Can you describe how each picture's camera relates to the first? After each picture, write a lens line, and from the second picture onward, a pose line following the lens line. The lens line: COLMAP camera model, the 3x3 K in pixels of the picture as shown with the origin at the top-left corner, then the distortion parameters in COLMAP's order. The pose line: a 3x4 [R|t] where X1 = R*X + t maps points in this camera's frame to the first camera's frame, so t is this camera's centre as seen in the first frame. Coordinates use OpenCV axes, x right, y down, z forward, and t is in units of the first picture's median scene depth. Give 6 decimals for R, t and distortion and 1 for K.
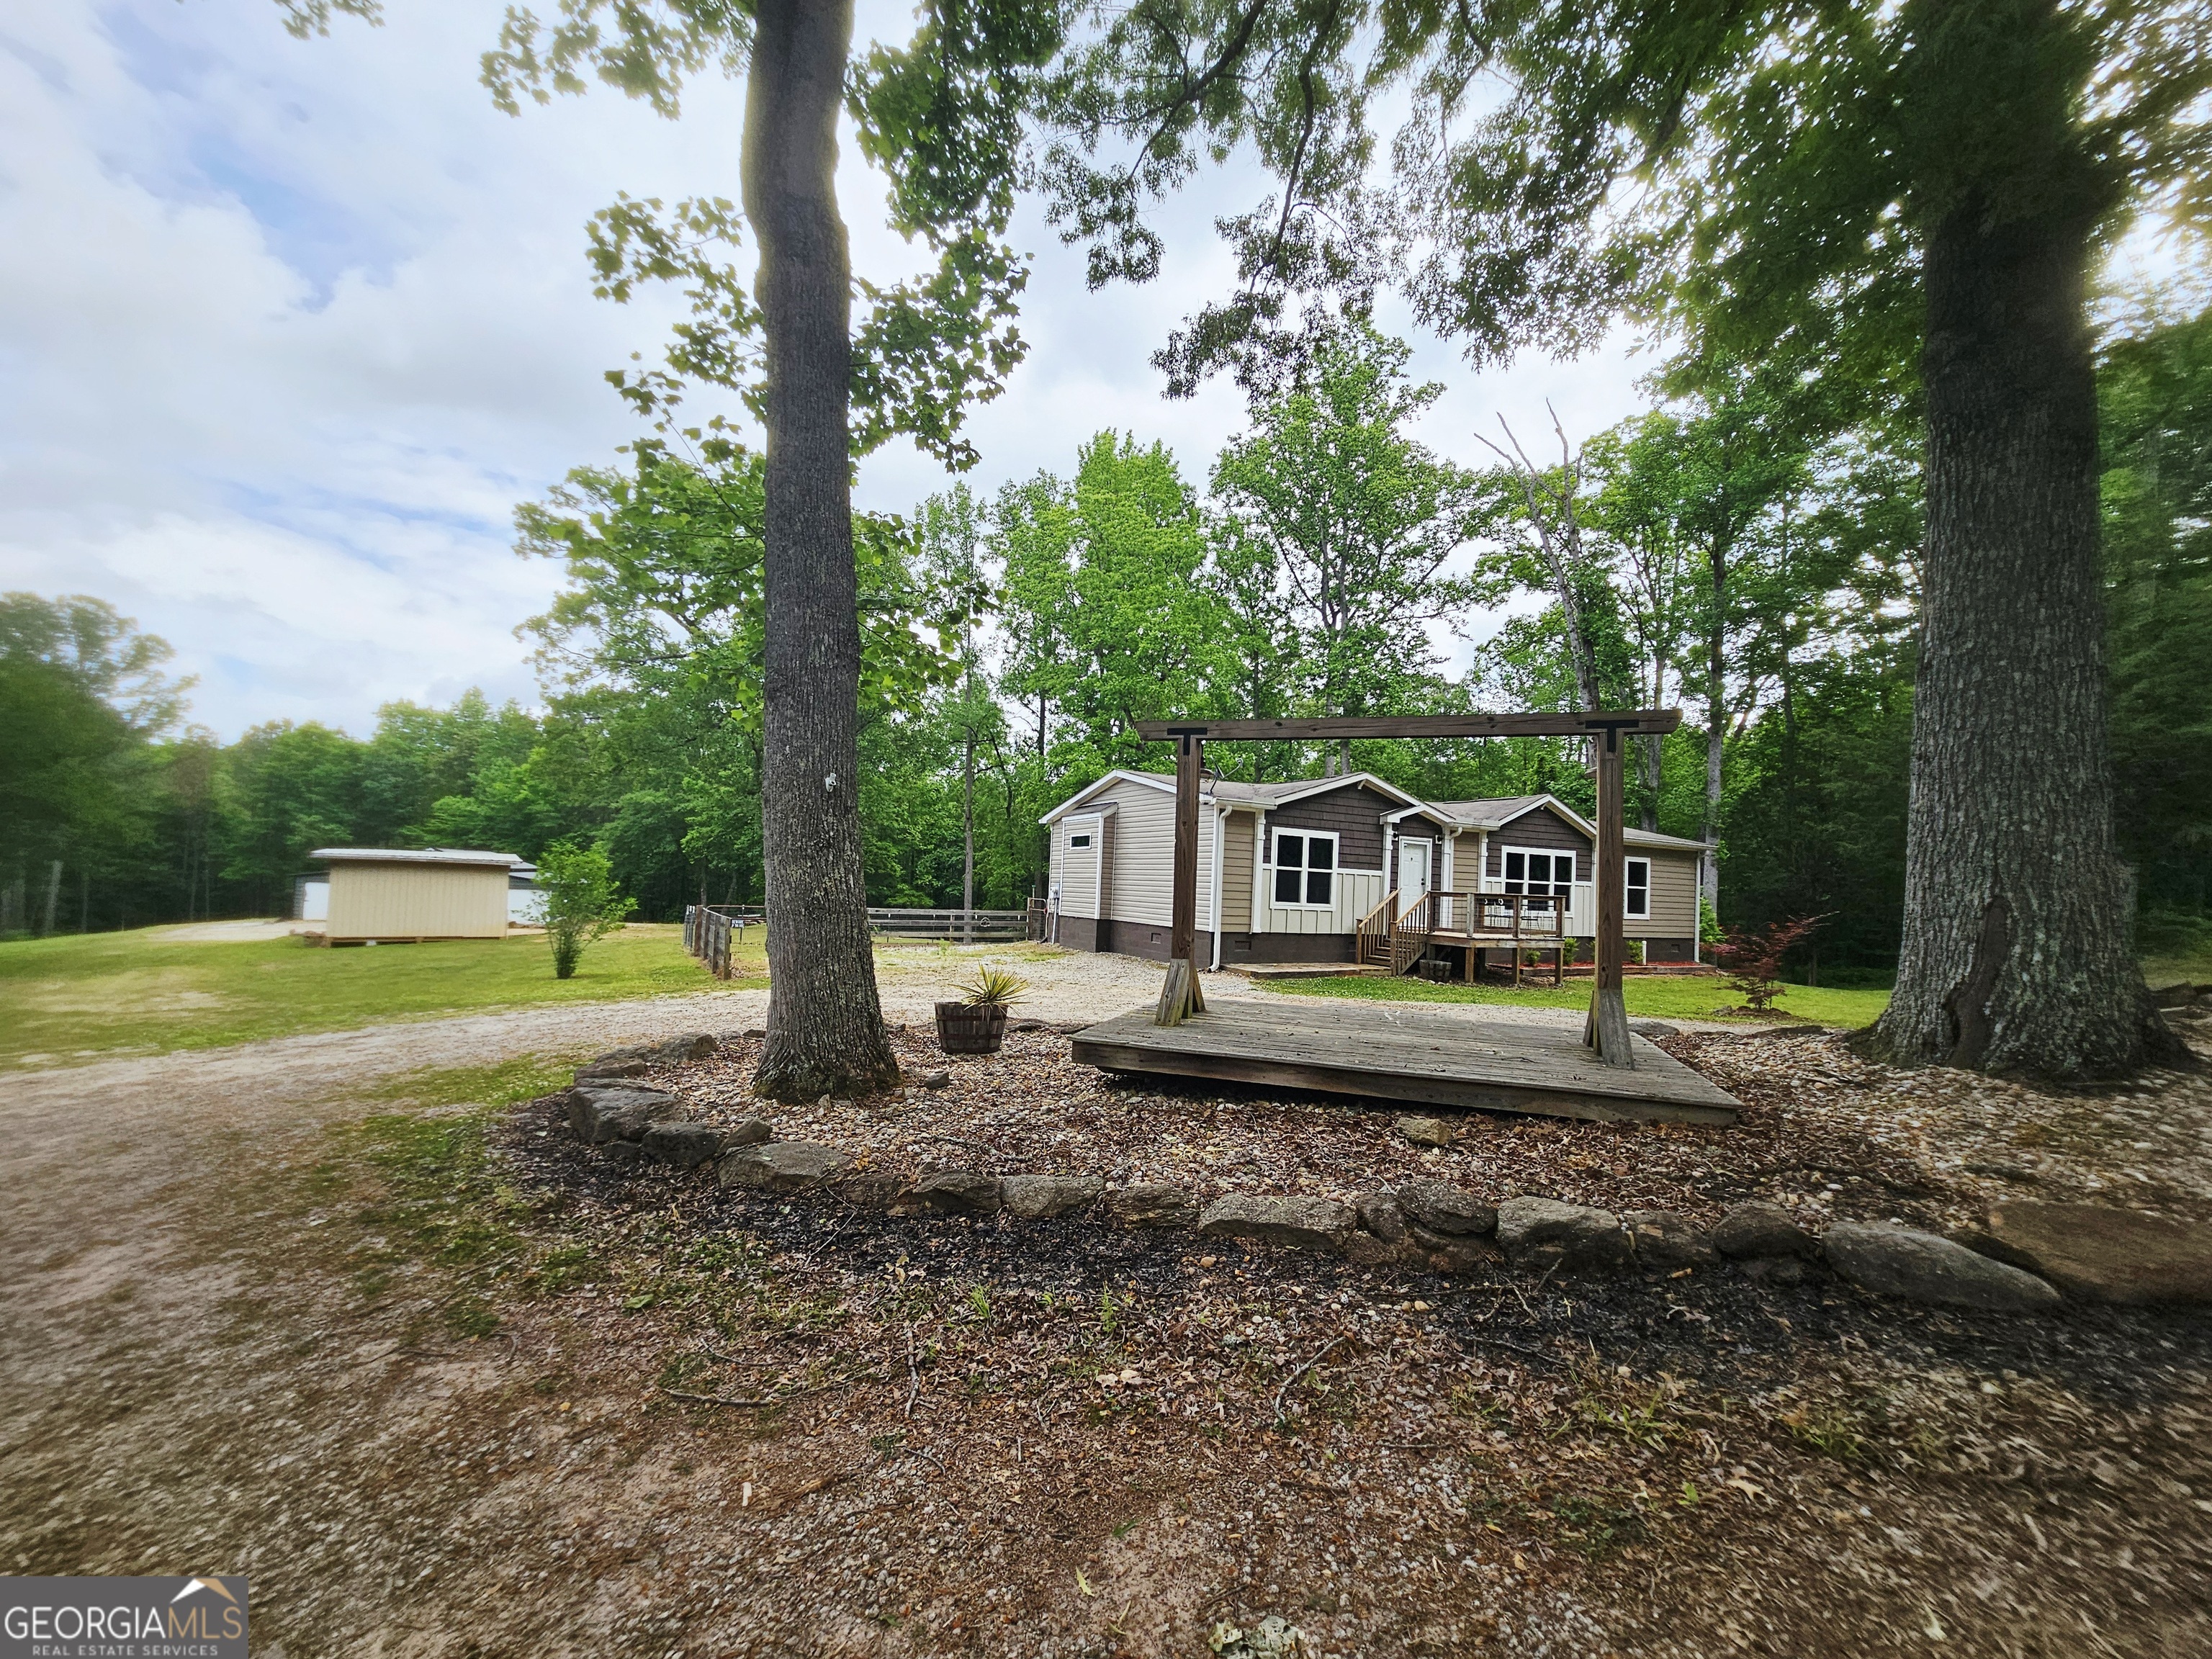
lens RADIAL K [[903.8, 0, 1109.2], [0, 903.8, 837.5], [0, 0, 1]] dist [-0.001537, -0.000210]
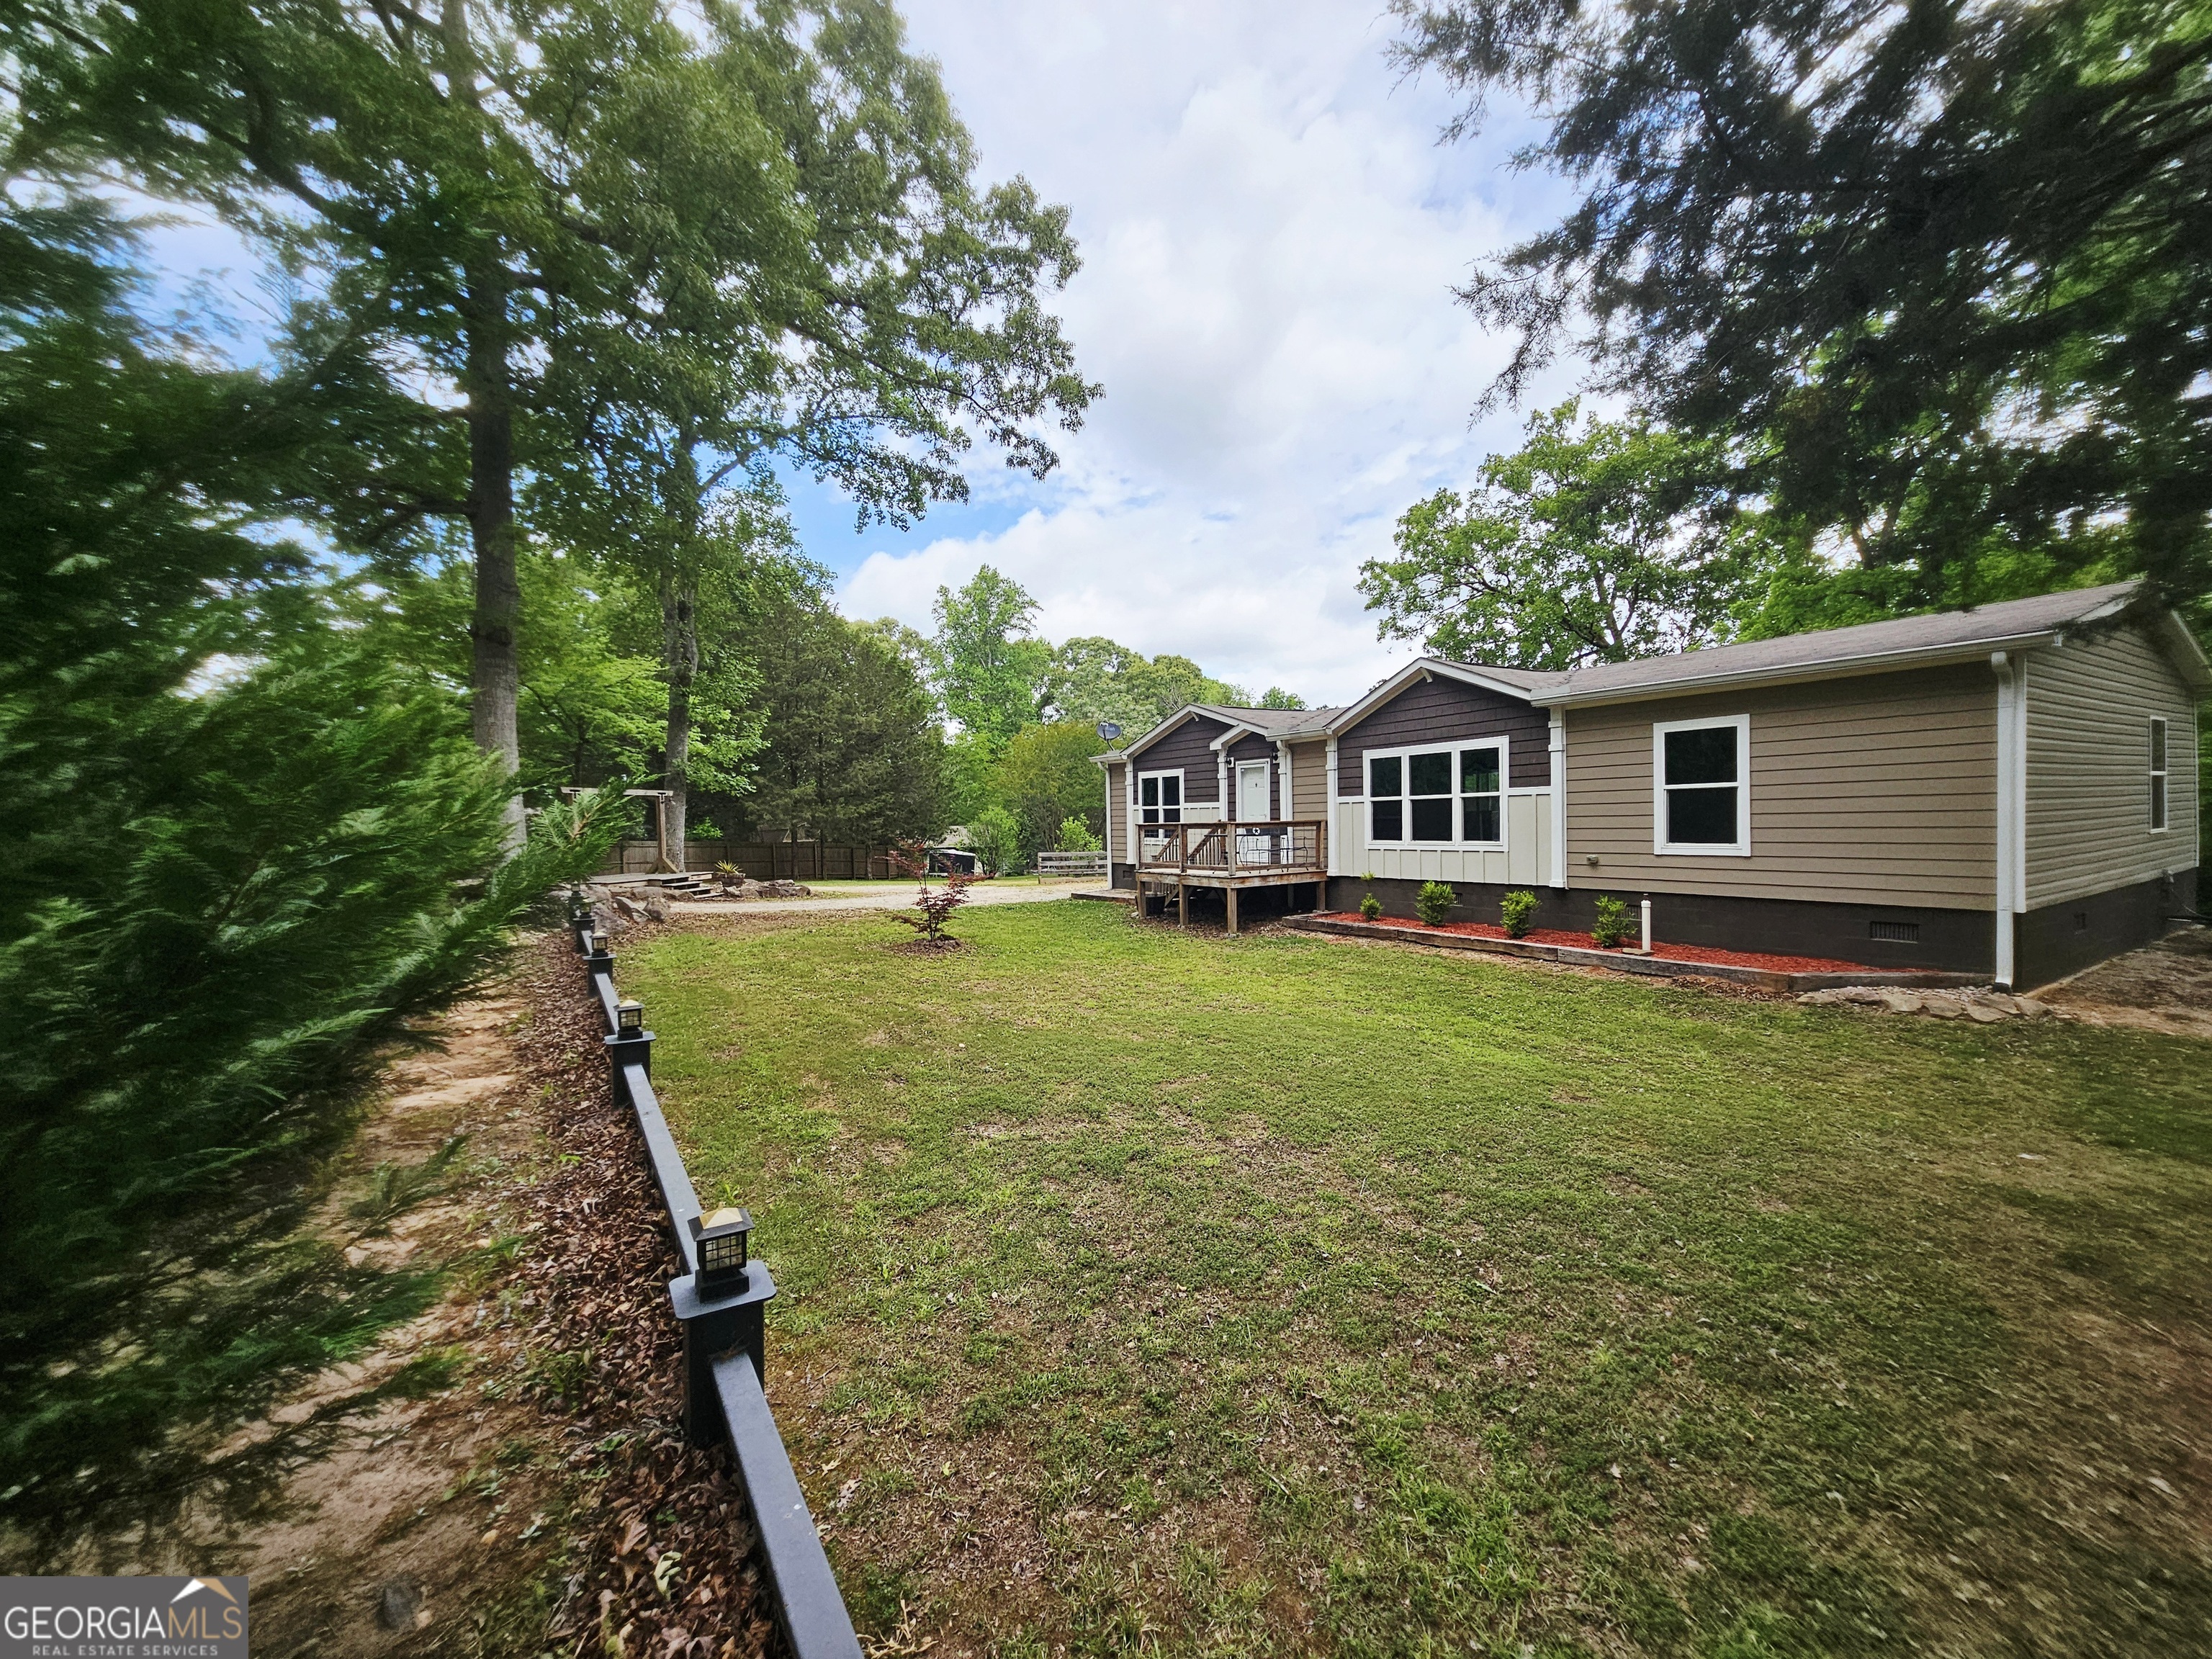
lens RADIAL K [[909.0, 0, 1110.1], [0, 909.0, 839.3], [0, 0, 1]] dist [-0.001269, 0.000800]
pose [[0.080609, -0.015102, -0.996631, 1.113210], [0.084326, 0.996404, -0.008278, 0.066673], [0.993172, -0.083374, 0.081592, 0.723848]]
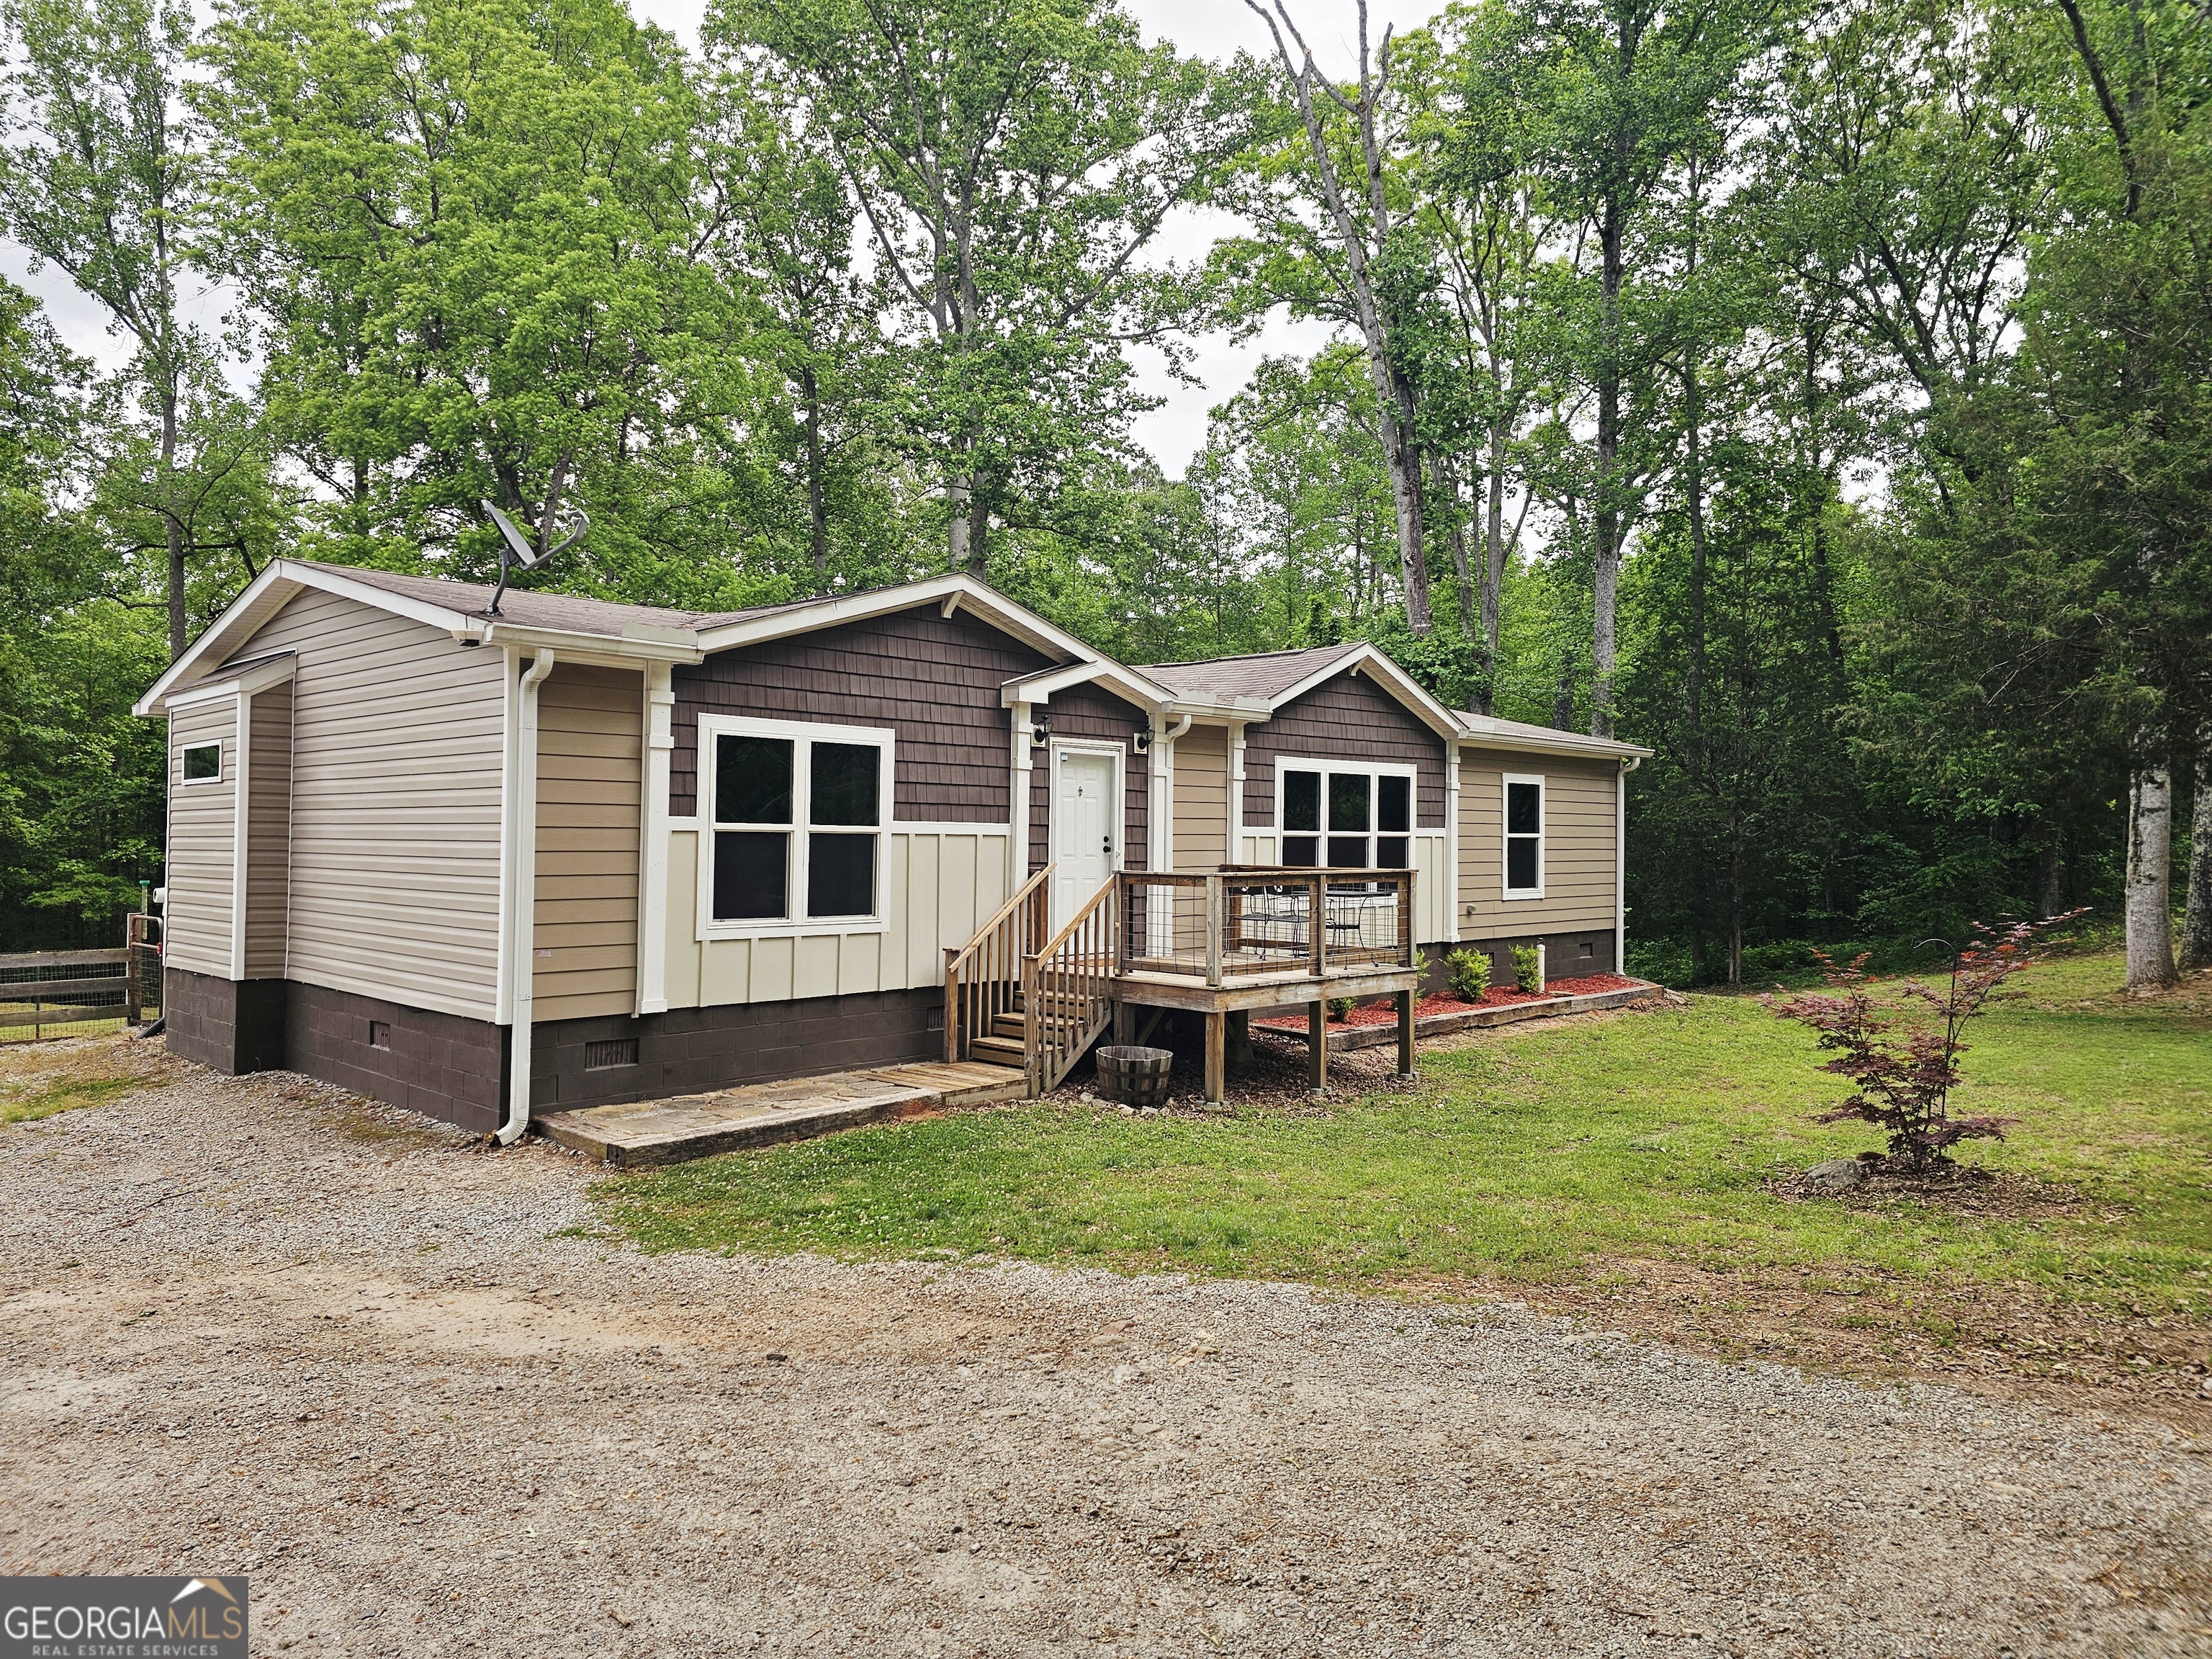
lens RADIAL K [[1466.4, 0, 1106.4], [0, 1466.4, 809.2], [0, 0, 1]] dist [0.079608, -0.080359]
pose [[0.950938, -0.028535, 0.308063, 0.128198], [0.016338, 0.998980, 0.042100, 0.003548], [-0.308950, -0.035002, 0.950434, 0.328493]]
